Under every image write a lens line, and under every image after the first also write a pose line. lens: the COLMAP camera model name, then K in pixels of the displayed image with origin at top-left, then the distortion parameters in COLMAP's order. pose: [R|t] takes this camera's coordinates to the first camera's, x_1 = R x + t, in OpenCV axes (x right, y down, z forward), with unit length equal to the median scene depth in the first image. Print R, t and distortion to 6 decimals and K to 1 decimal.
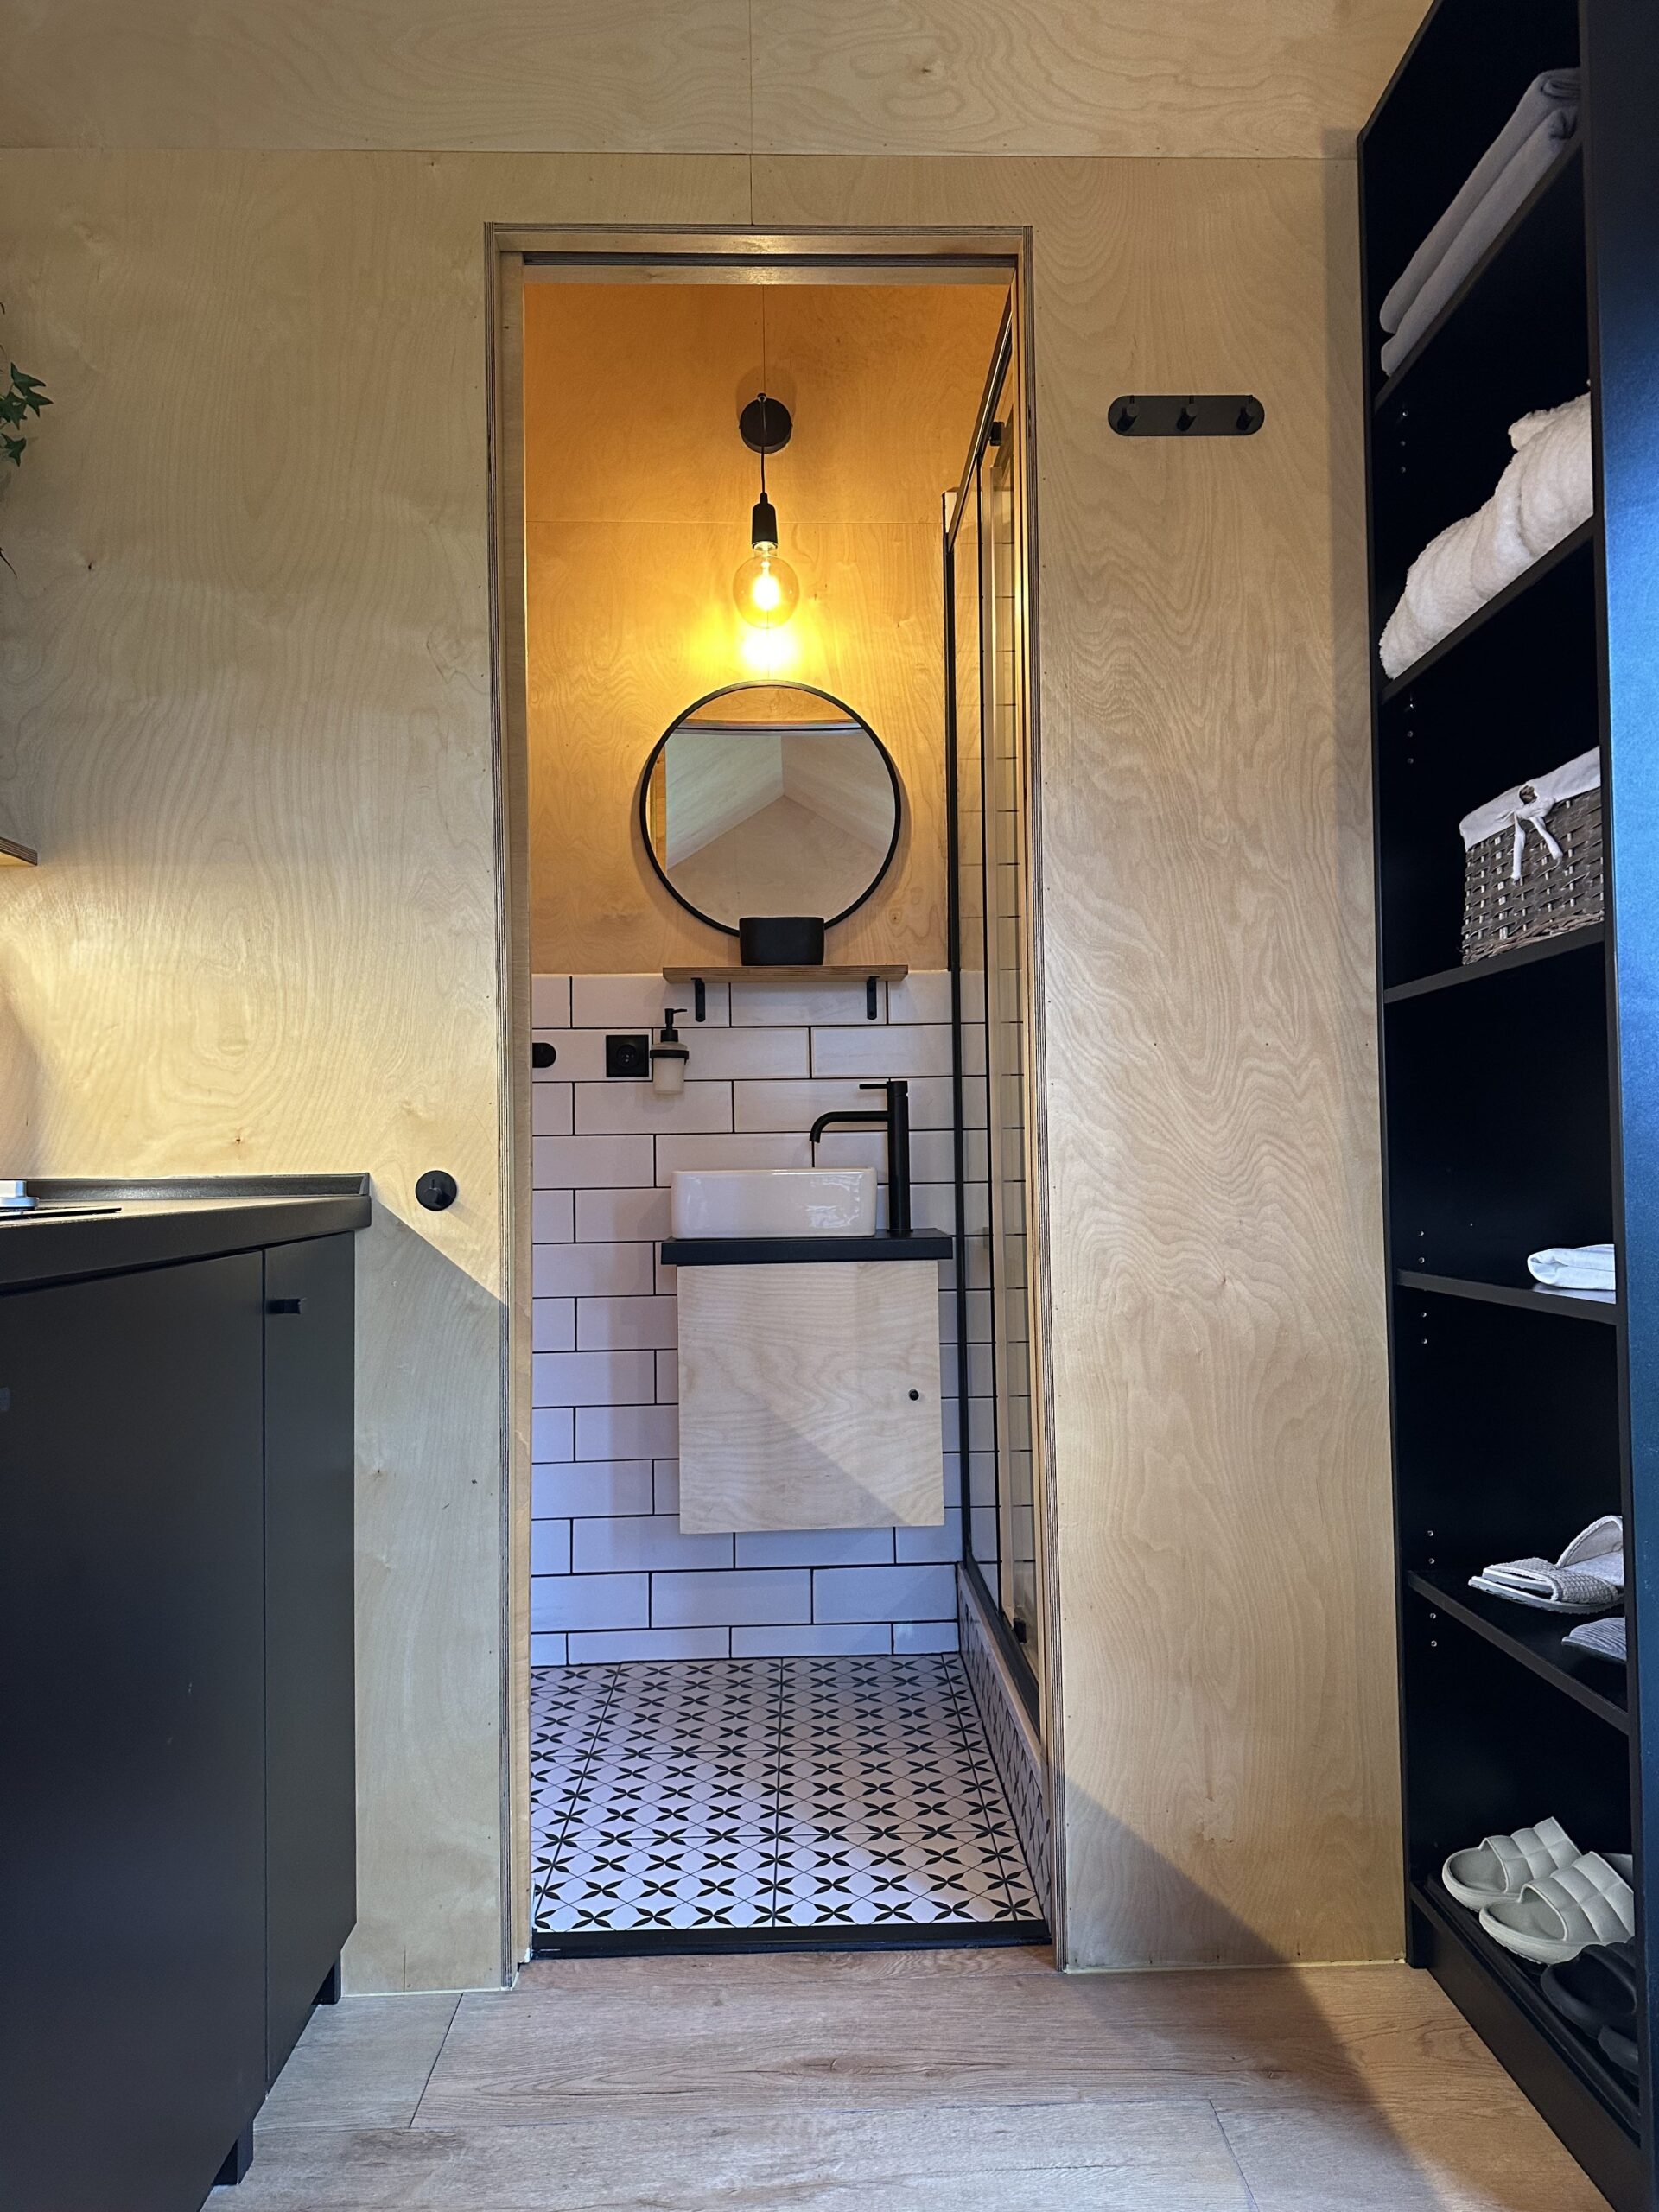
lens RADIAL K [[1538.6, 0, 846.7], [0, 1538.6, 1104.0], [0, 0, 1]] dist [0.065424, -0.006084]
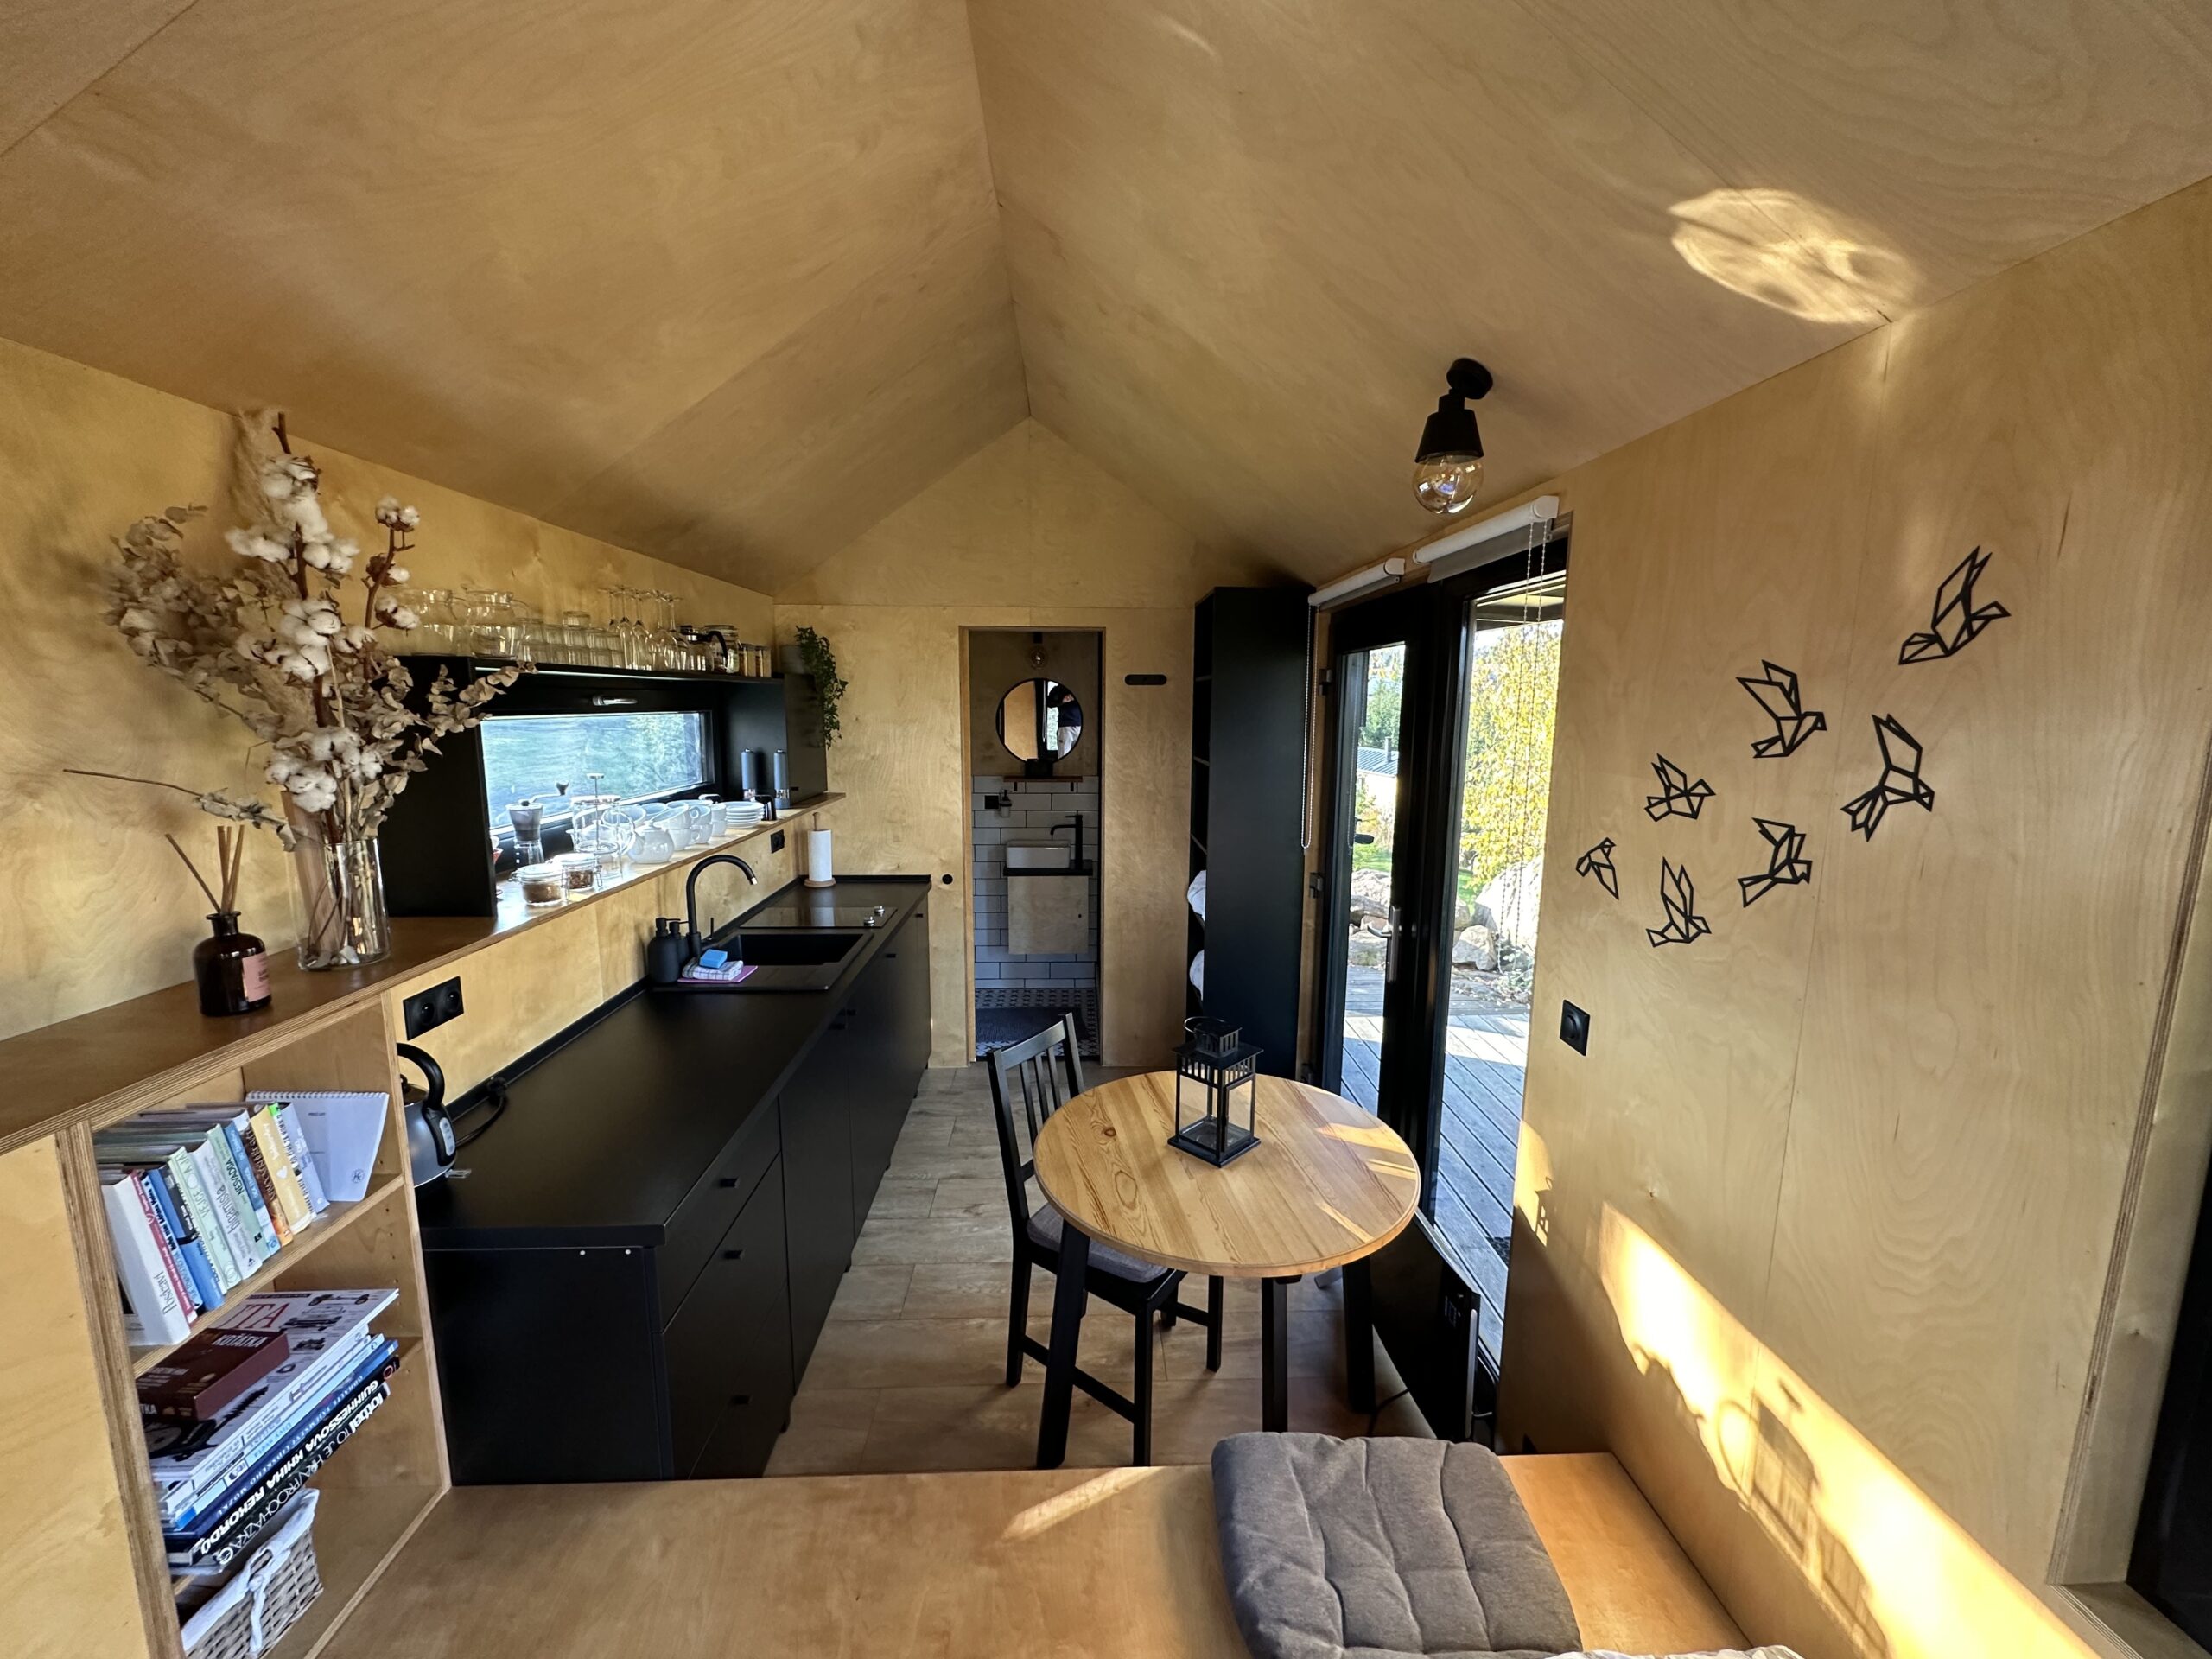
lens RADIAL K [[879.1, 0, 1100.2], [0, 879.1, 826.7], [0, 0, 1]] dist [-0.005209, 0.000564]
pose [[0.999782, 0.020862, 0.000416, 0.082058], [-0.020596, 0.983495, 0.179761, -0.336292], [0.003341, -0.179730, 0.983710, -0.811861]]
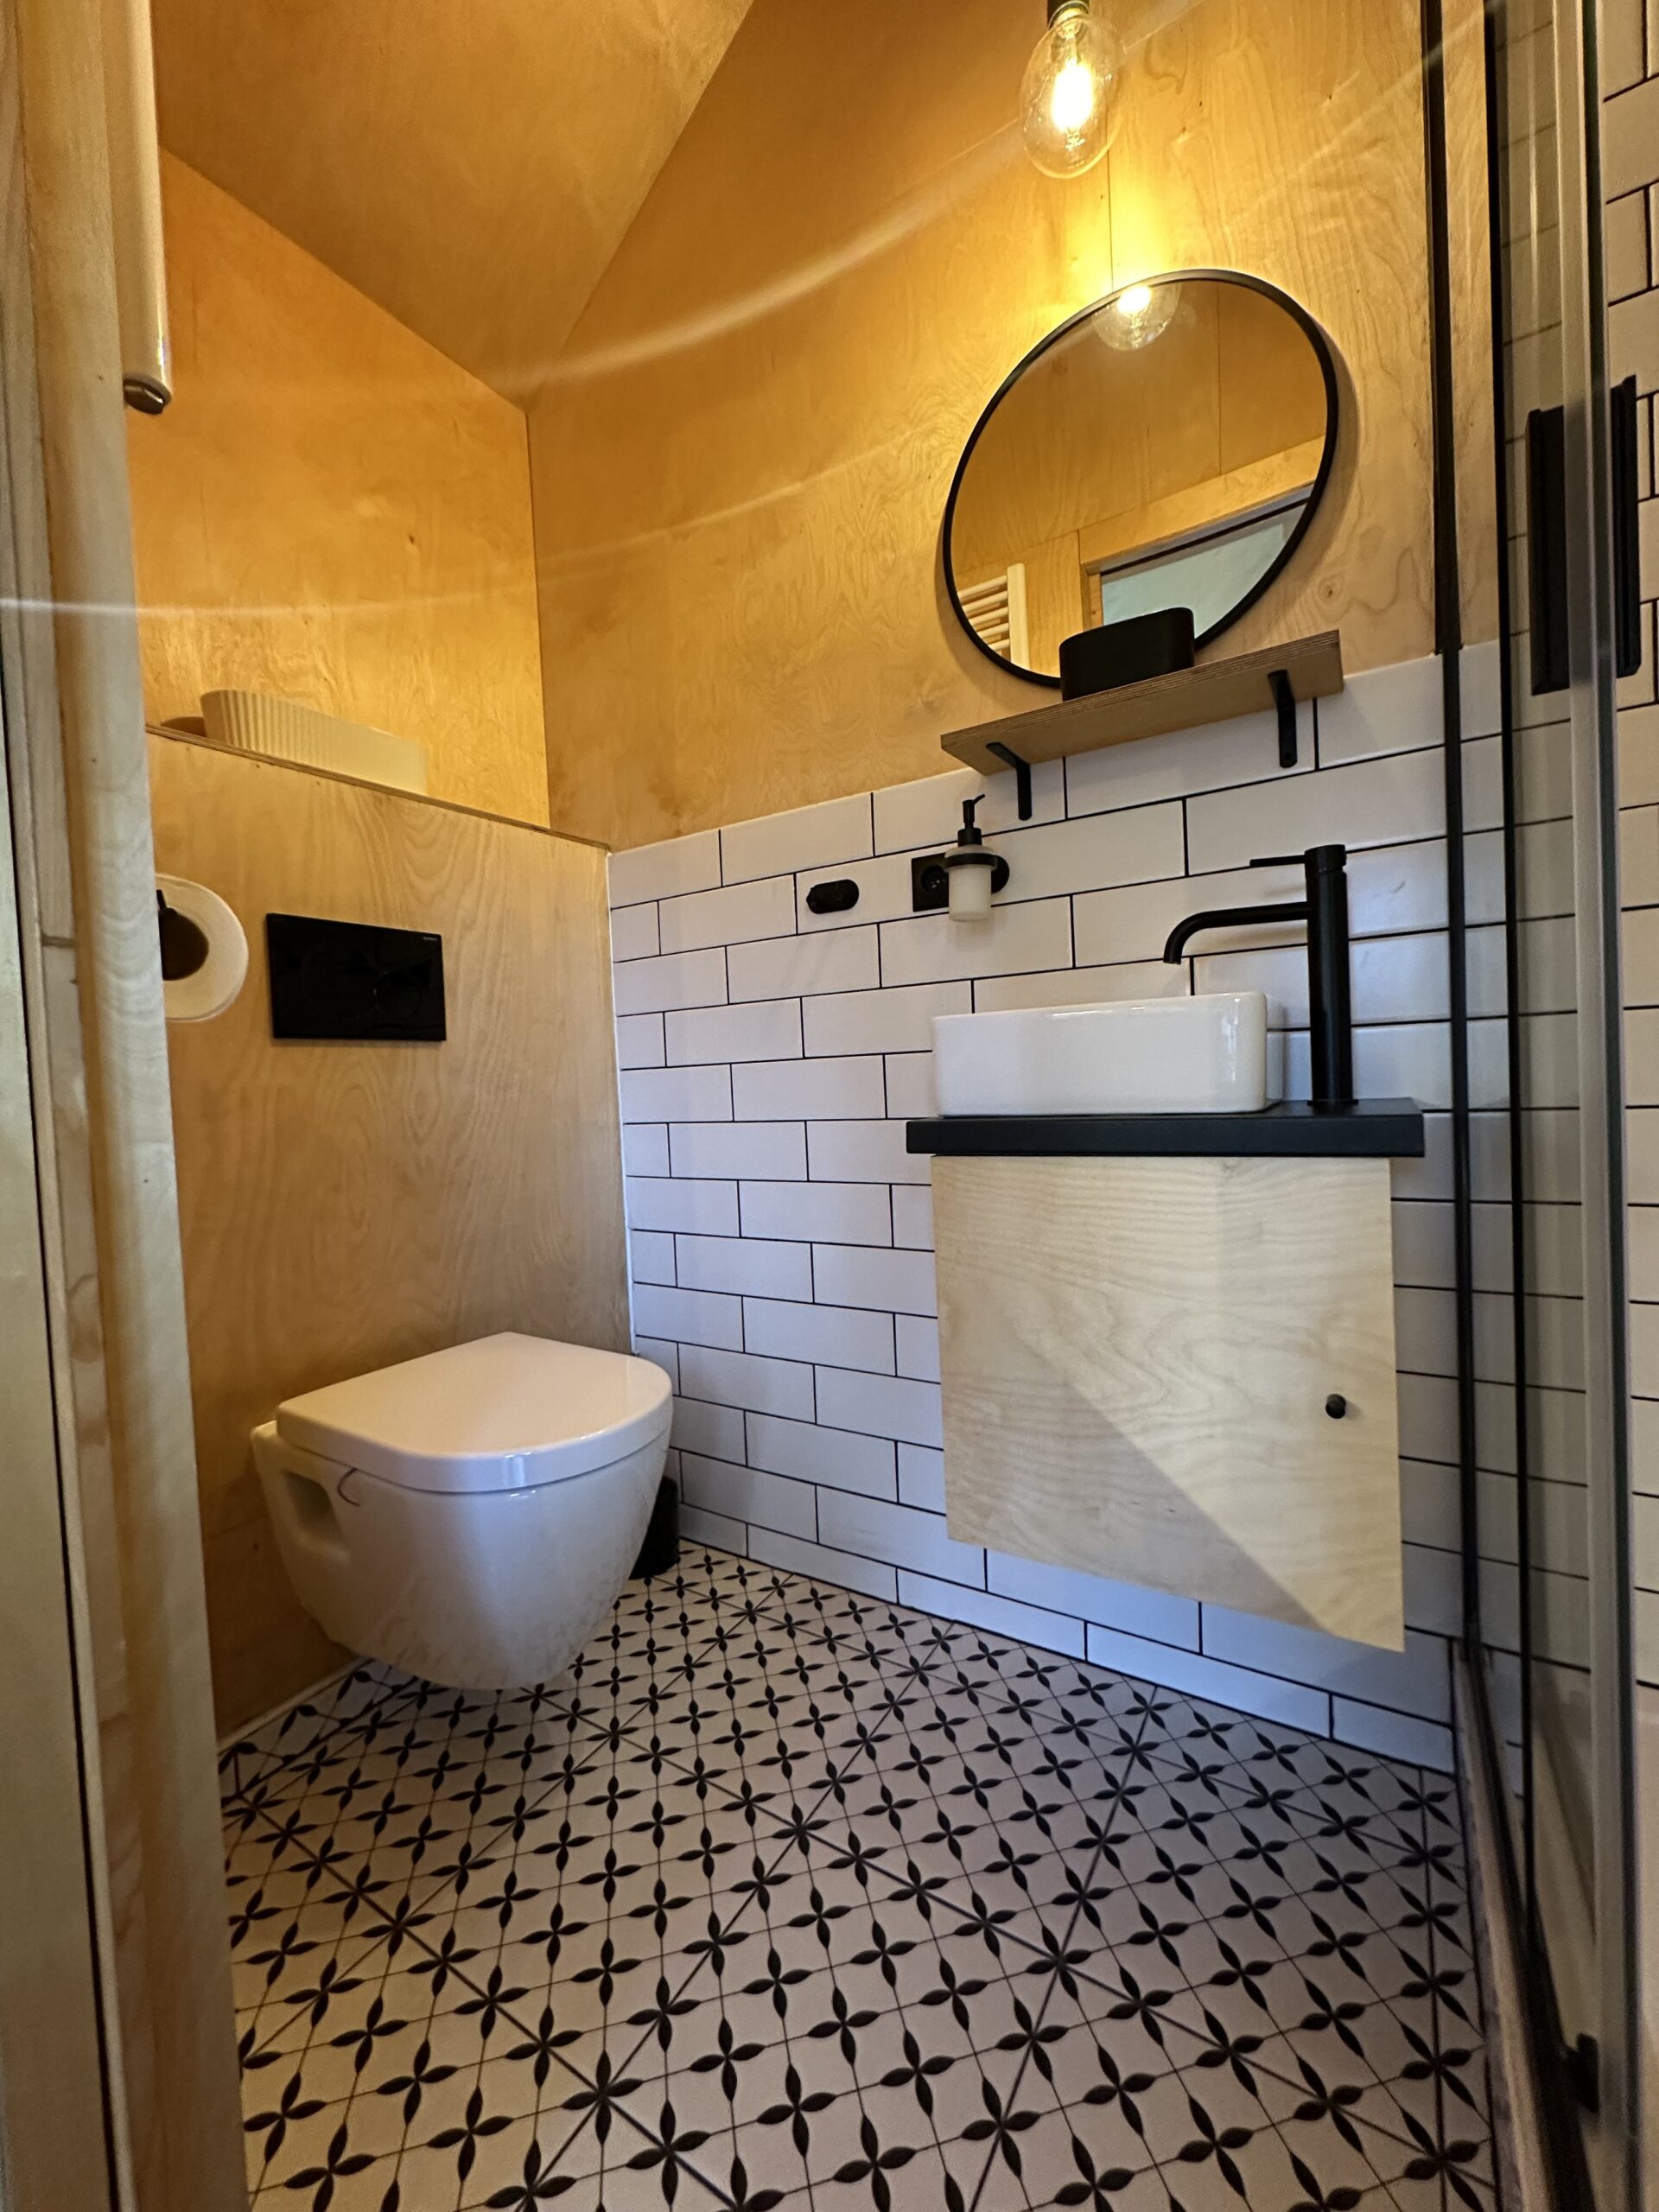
lens RADIAL K [[879.1, 0, 827.6], [0, 879.1, 1109.4], [0, 0, 1]] dist [-0.005209, 0.000564]
pose [[0.828615, -0.001739, -0.559816, 0.067671], [0.048593, 0.996444, 0.068830, 0.056244], [0.557706, -0.084236, 0.825753, 0.657443]]
